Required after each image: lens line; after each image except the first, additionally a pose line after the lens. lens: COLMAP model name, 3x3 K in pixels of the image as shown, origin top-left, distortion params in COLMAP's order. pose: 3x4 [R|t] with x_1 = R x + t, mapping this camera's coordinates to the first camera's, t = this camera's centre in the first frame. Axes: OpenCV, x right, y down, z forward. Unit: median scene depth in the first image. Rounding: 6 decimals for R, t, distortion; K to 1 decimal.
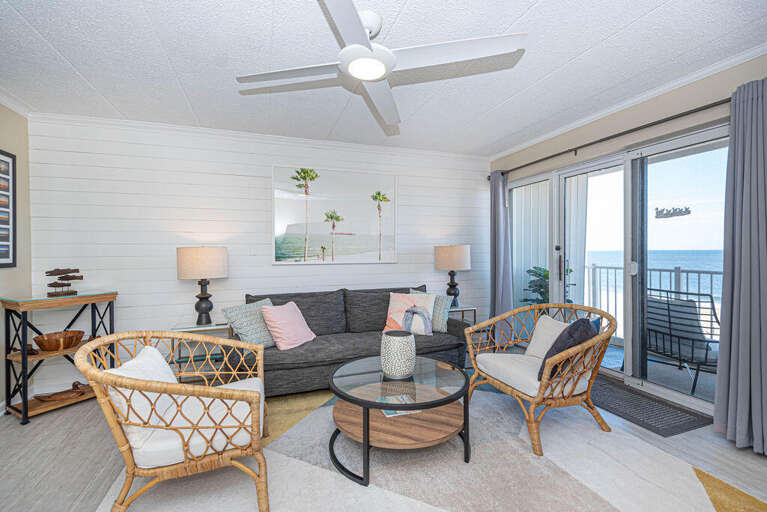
lens RADIAL K [[348.2, 0, 385.7], [0, 348.2, 255.9], [0, 0, 1]] dist [0.017463, -0.008428]
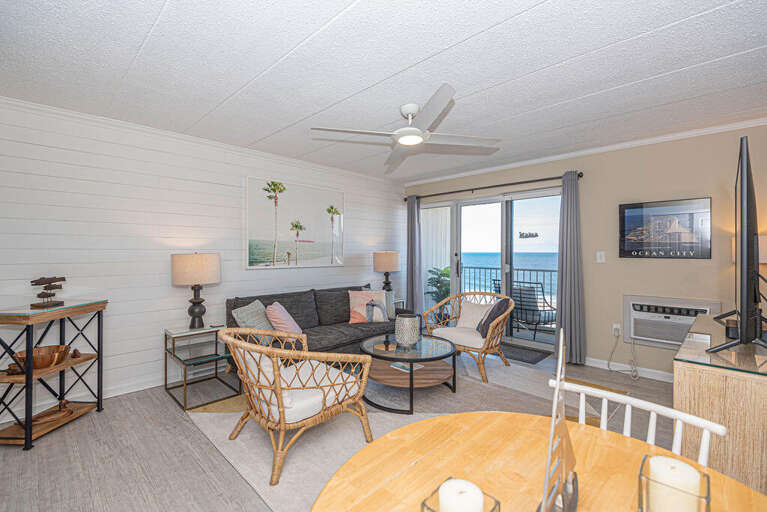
lens RADIAL K [[348.2, 0, 390.0], [0, 348.2, 255.2], [0, 0, 1]] dist [0.017463, -0.008428]
pose [[0.893919, 0.003689, 0.448212, -0.472002], [-0.001998, 0.999989, -0.004247, -0.016176], [-0.448223, 0.002901, 0.893917, -0.182178]]
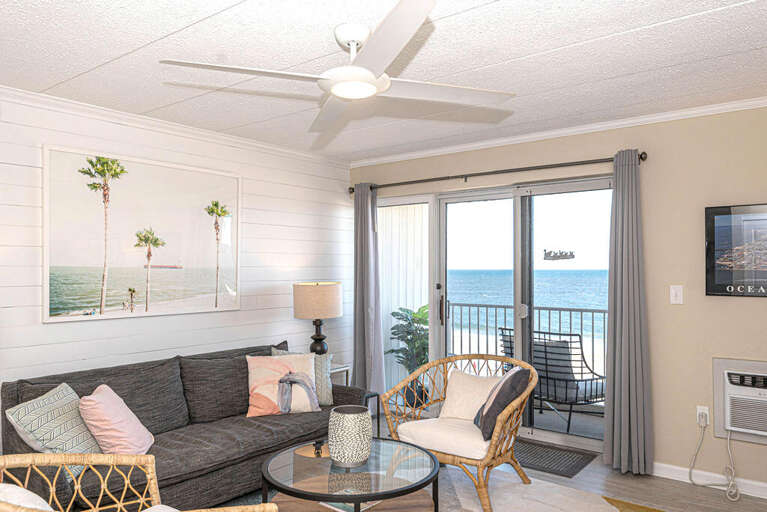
lens RADIAL K [[576.6, 0, 396.3], [0, 576.6, 269.3], [0, 0, 1]] dist [0.033911, -0.020156]
pose [[0.837139, 0.005815, 0.546959, -0.417258], [0.002102, 0.999902, -0.013848, -0.054007], [-0.546986, 0.012742, 0.837045, -0.112792]]
